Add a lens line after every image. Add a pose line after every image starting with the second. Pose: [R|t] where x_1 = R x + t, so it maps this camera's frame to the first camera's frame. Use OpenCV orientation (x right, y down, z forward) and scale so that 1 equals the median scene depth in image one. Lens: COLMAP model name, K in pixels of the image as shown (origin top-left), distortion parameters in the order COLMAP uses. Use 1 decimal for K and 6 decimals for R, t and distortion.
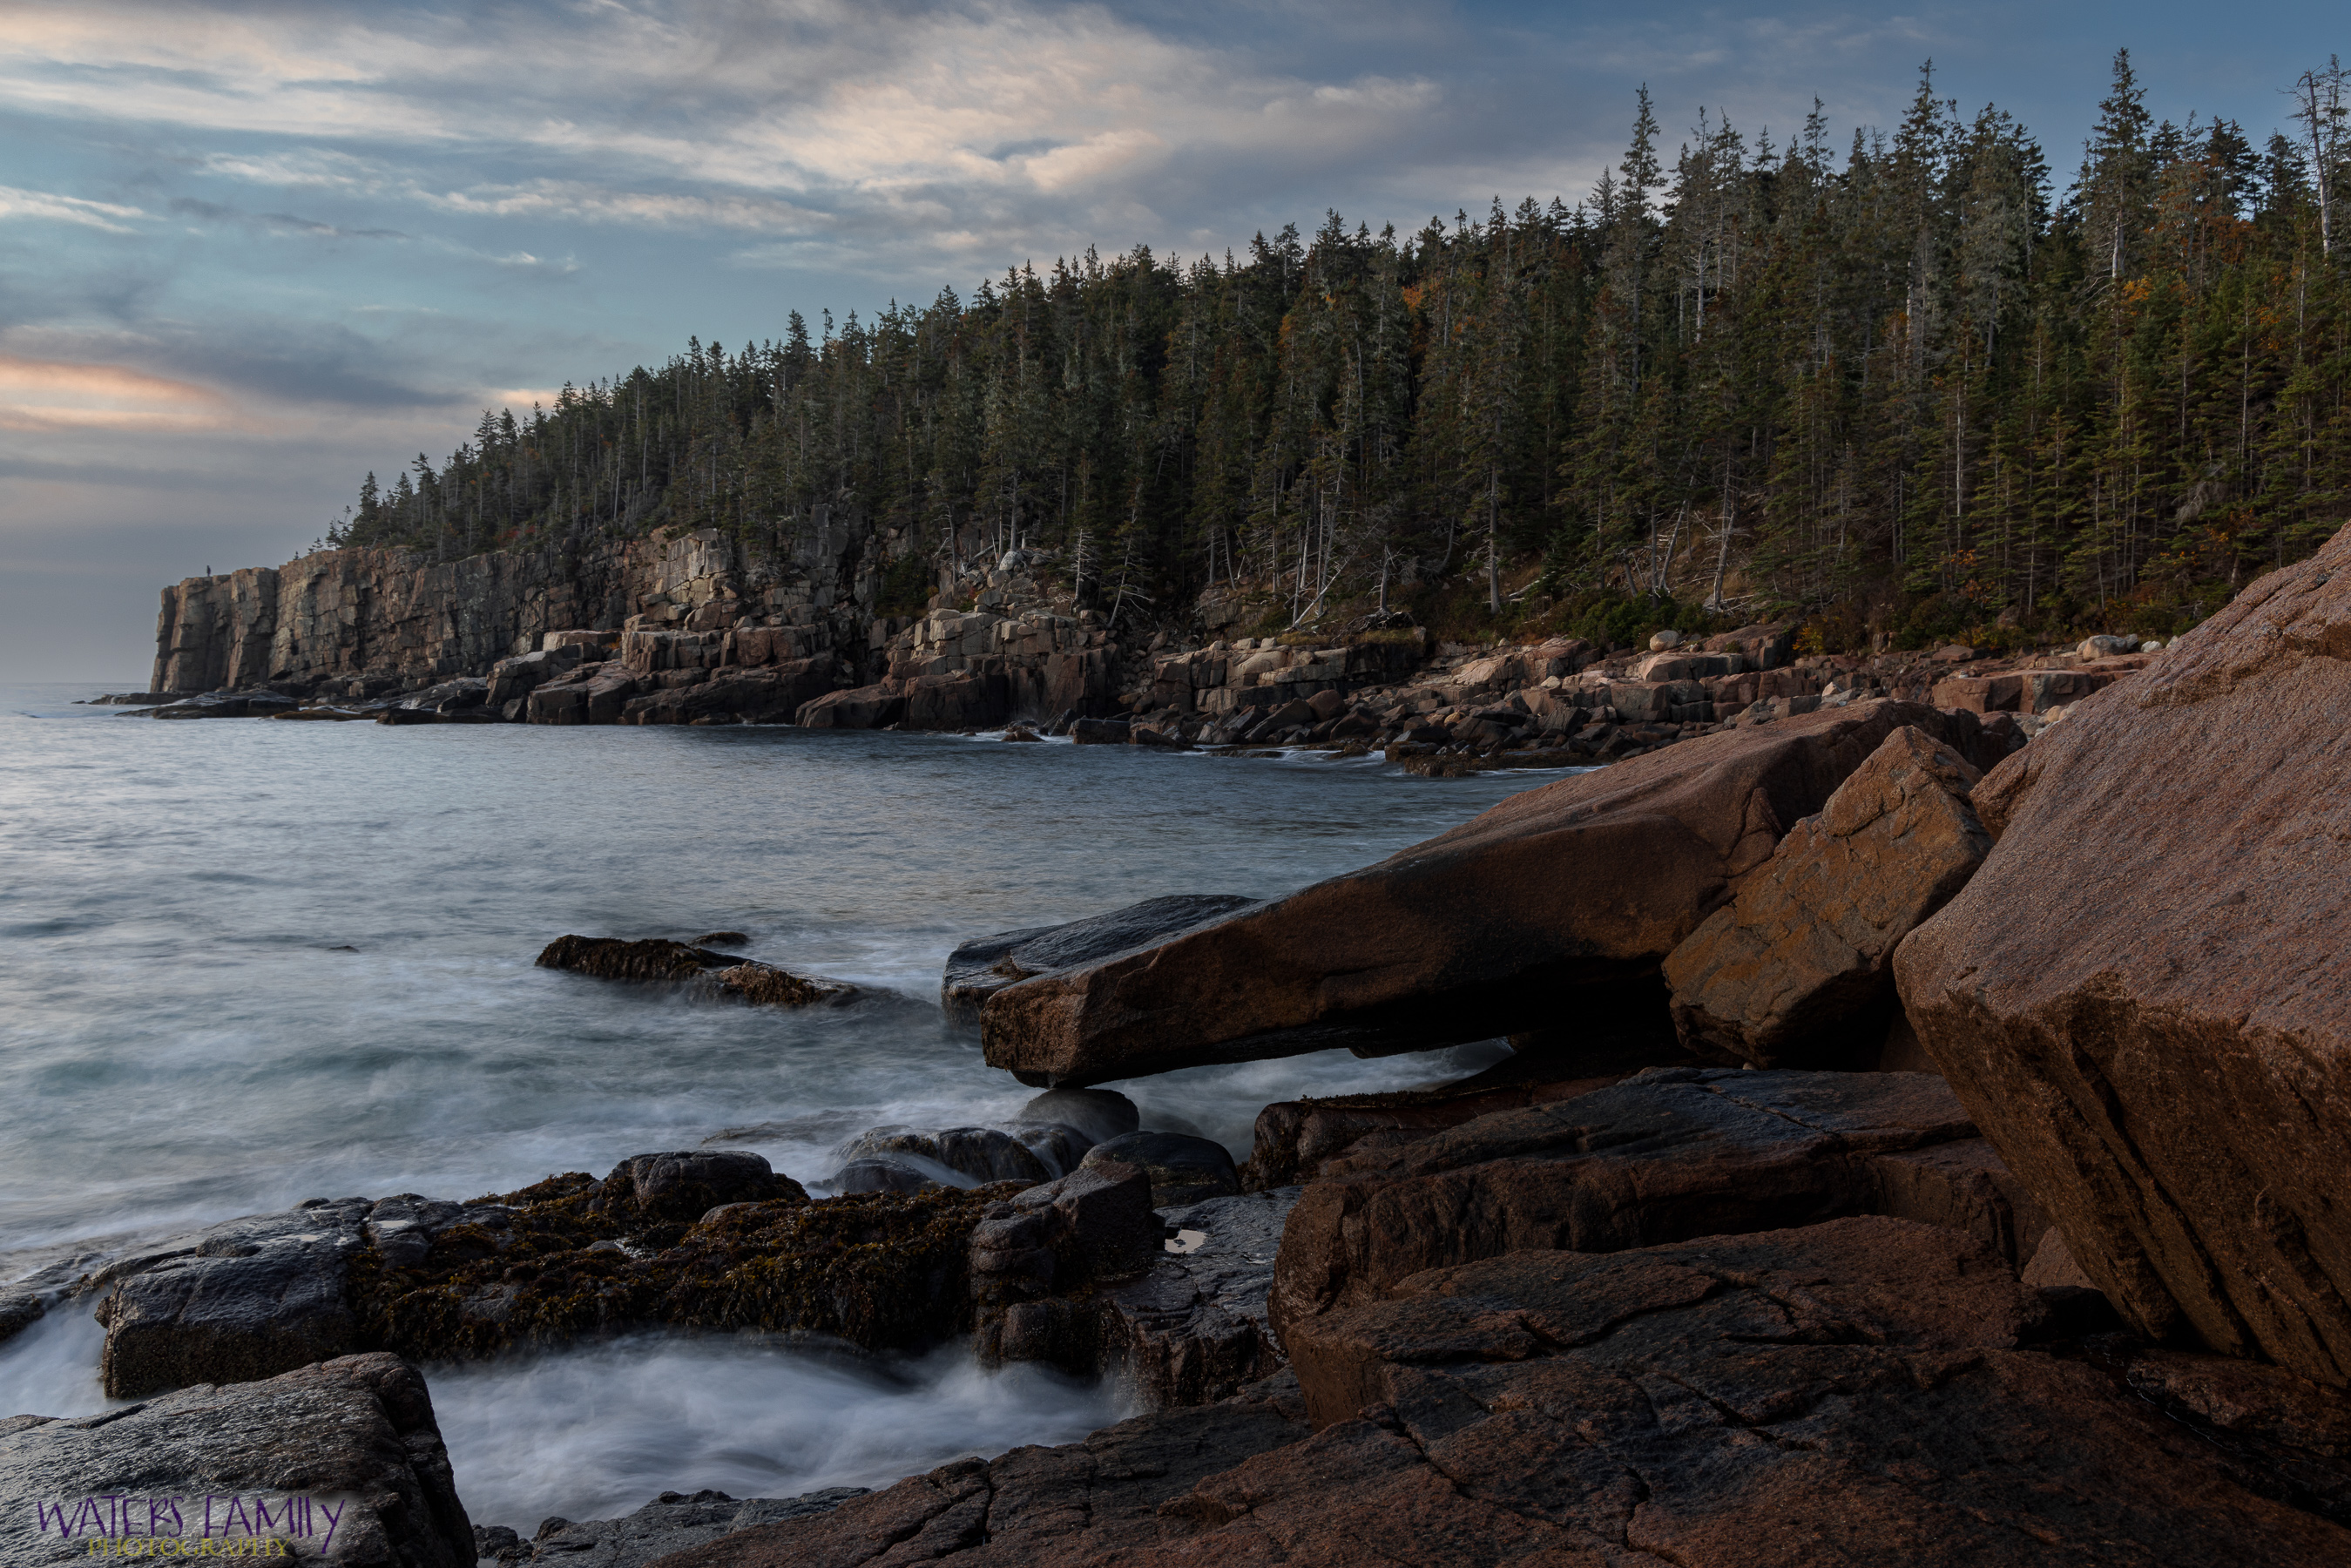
lens RADIAL K [[2192.7, 0, 1175.5], [0, 2192.7, 784.0], [0, 0, 1]] dist [0.005590, 0.015004]
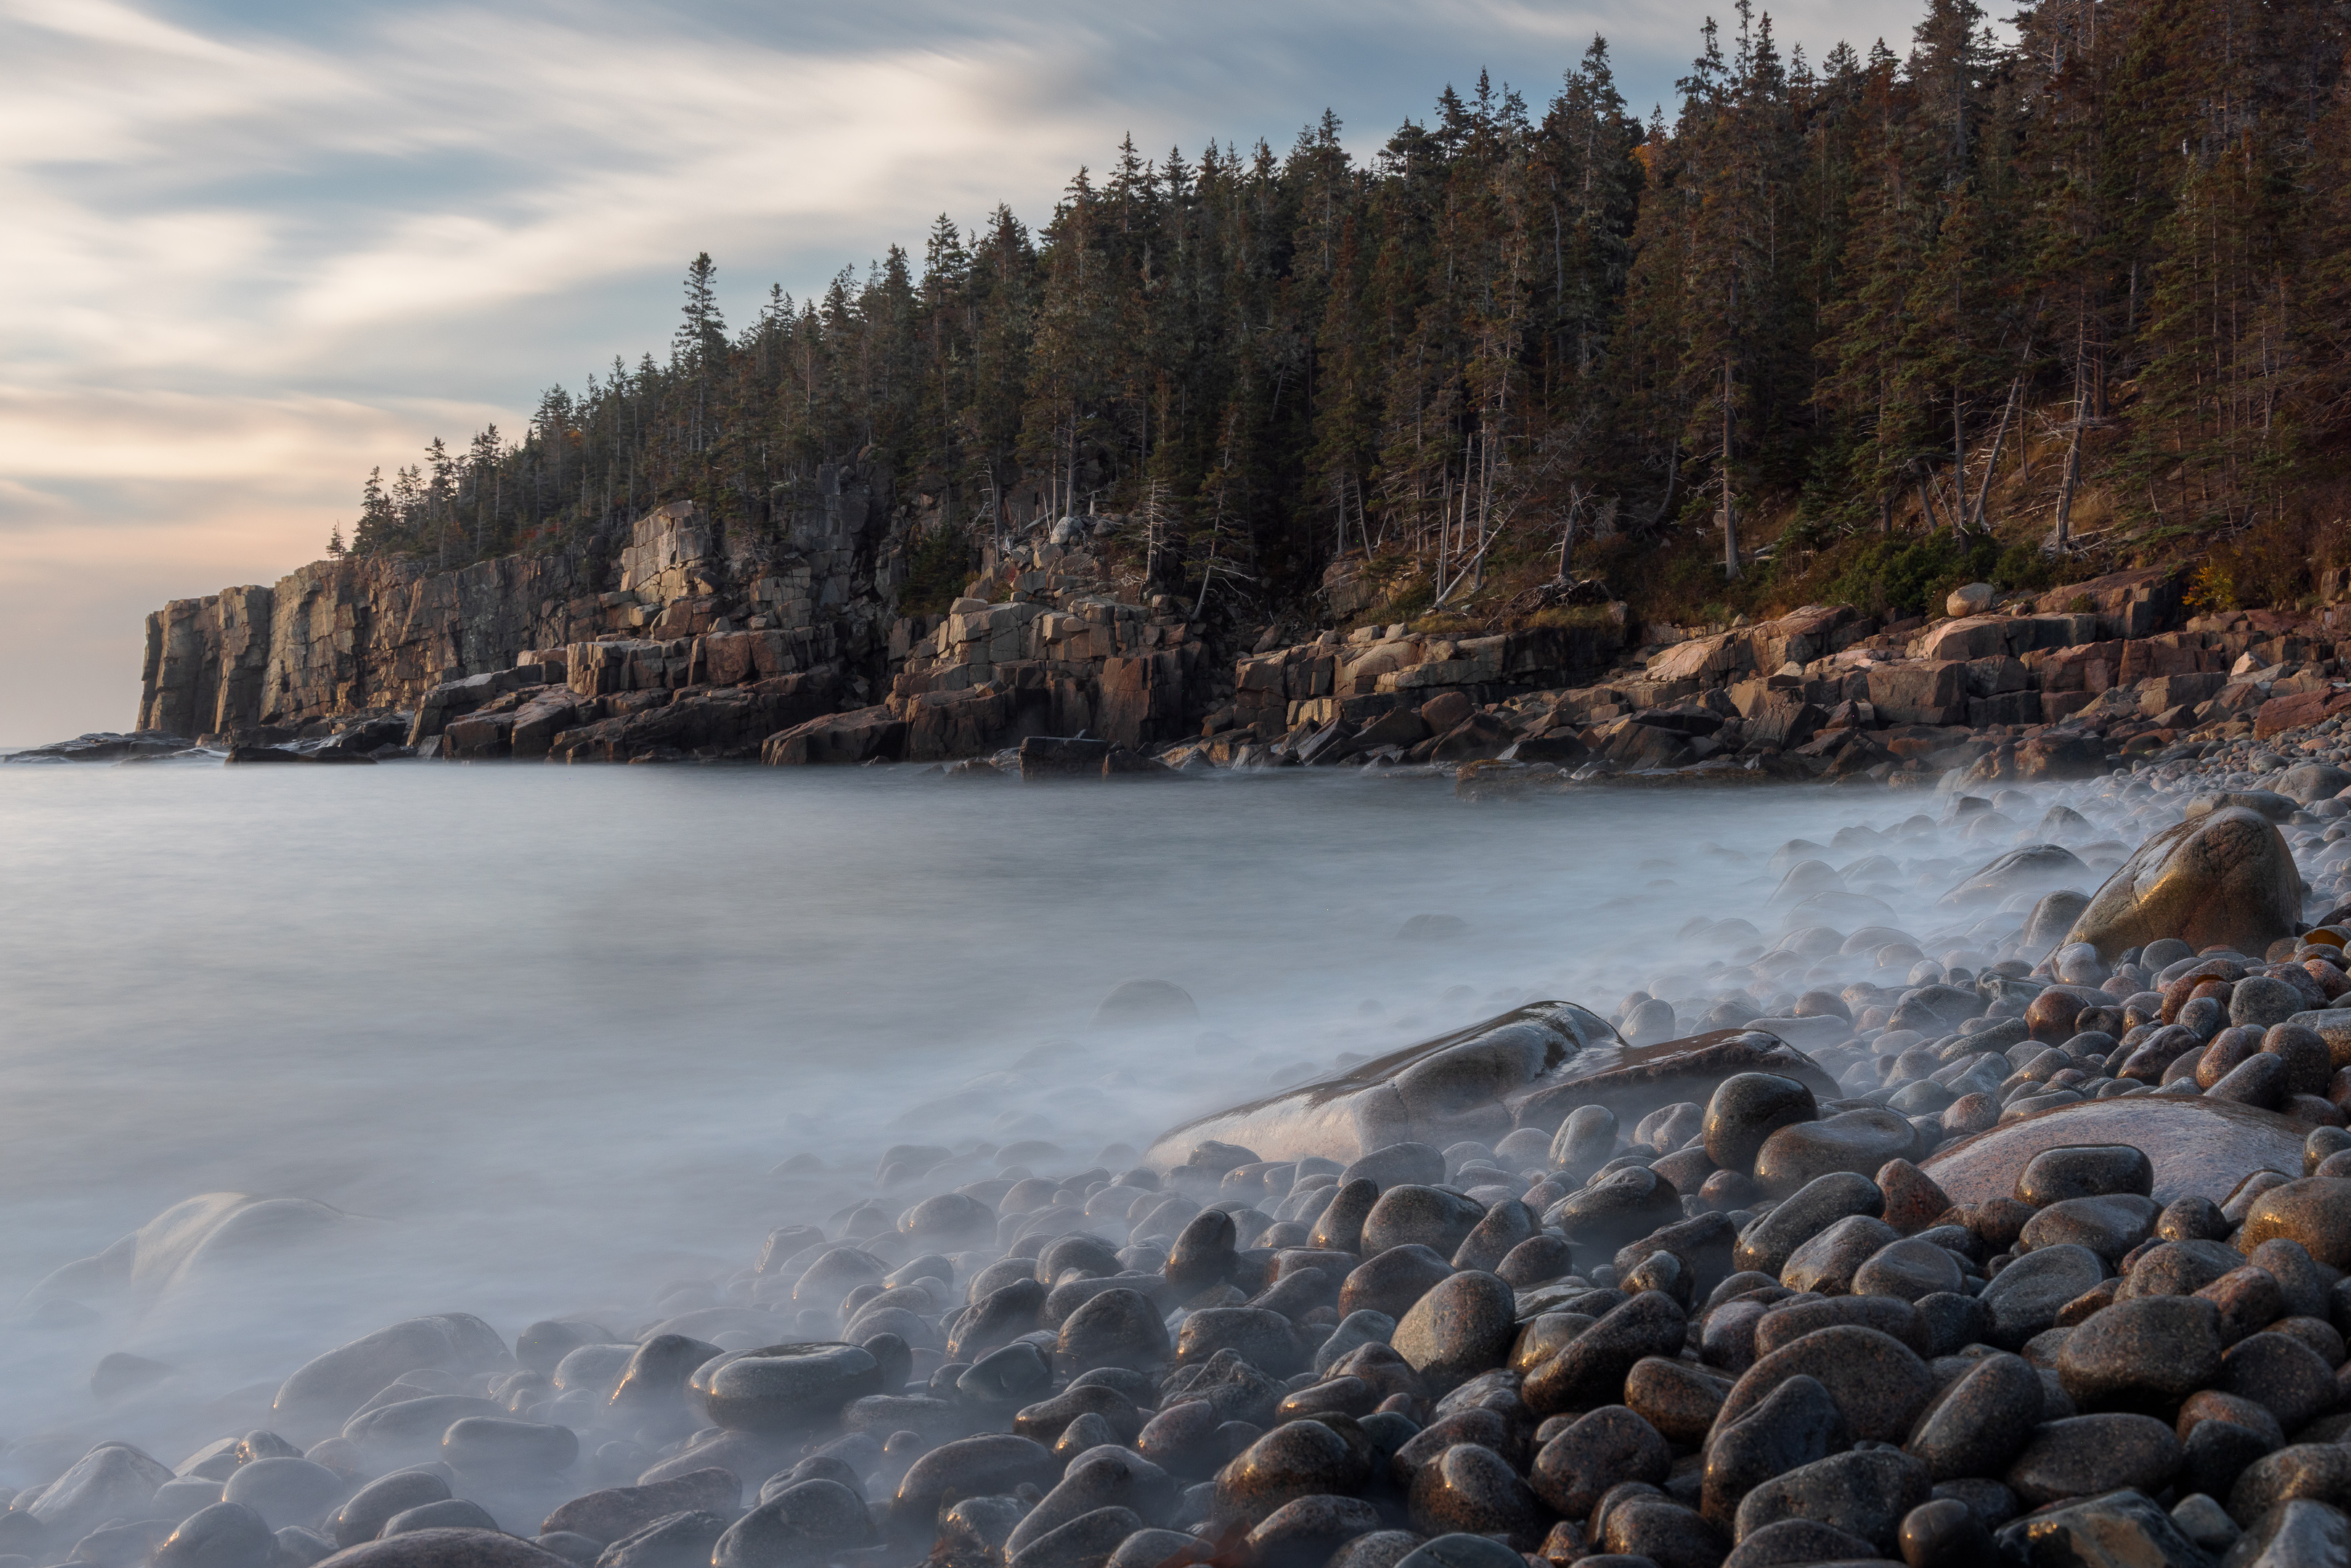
lens RADIAL K [[2600.9, 0, 1175.5], [0, 2600.9, 784.0], [0, 0, 1]] dist [0.002870, 0.020929]
pose [[0.992955, -0.009189, -0.118134, 0.061553], [0.006101, 0.999631, -0.026480, 0.003099], [0.118333, 0.025572, 0.992645, 0.176922]]
